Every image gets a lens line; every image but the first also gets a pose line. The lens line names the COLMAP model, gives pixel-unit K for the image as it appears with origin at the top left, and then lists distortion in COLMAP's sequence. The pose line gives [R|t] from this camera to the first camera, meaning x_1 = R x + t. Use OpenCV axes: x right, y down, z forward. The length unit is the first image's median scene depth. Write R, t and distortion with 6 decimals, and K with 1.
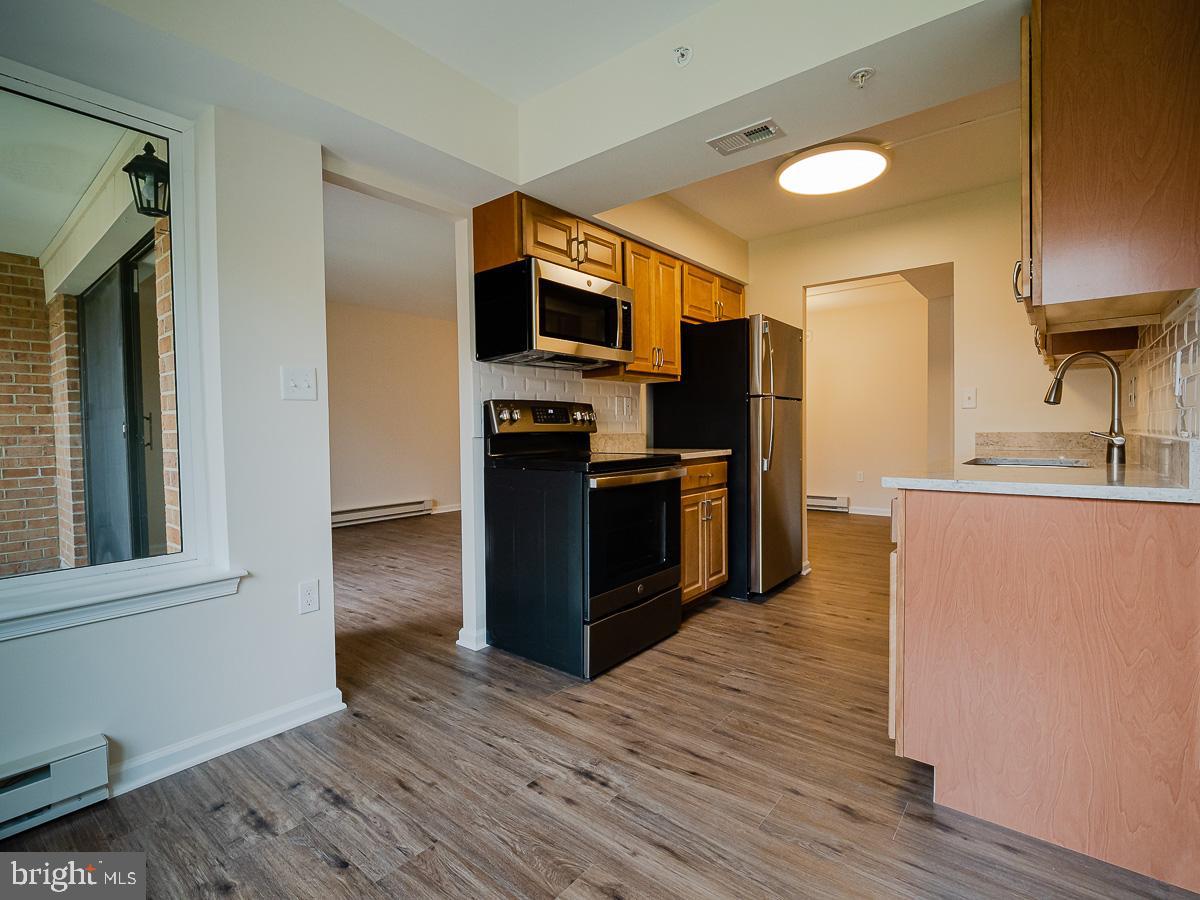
lens RADIAL K [[559.5, 0, 598.7], [0, 559.5, 446.2], [0, 0, 1]] dist [-0.000192, -0.000103]
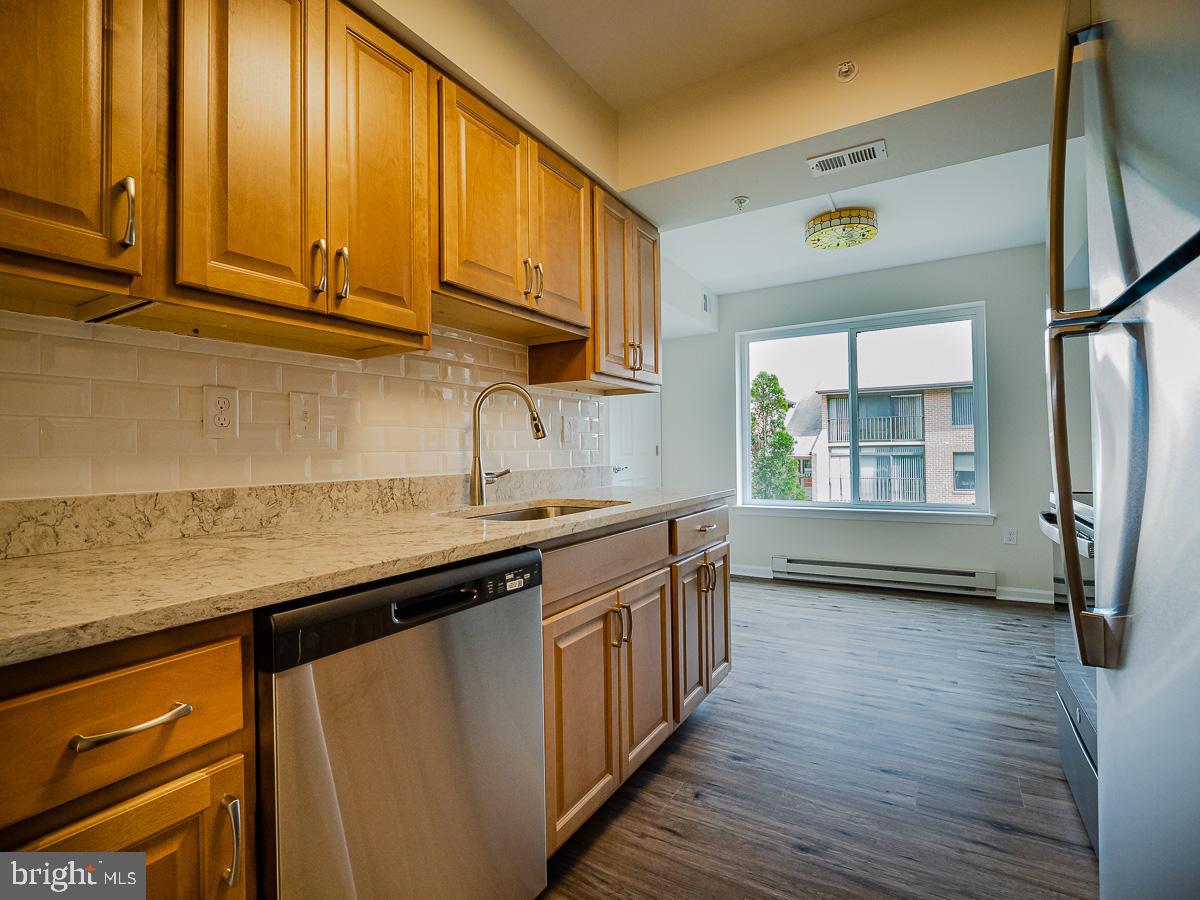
lens RADIAL K [[559.5, 0, 604.1], [0, 559.5, 445.9], [0, 0, 1]] dist [-0.000192, -0.000103]
pose [[-0.989047, 0.024594, -0.145537, 1.052472], [0.020384, 0.999332, 0.030348, -0.107718], [0.146186, 0.027049, -0.988887, 2.395373]]
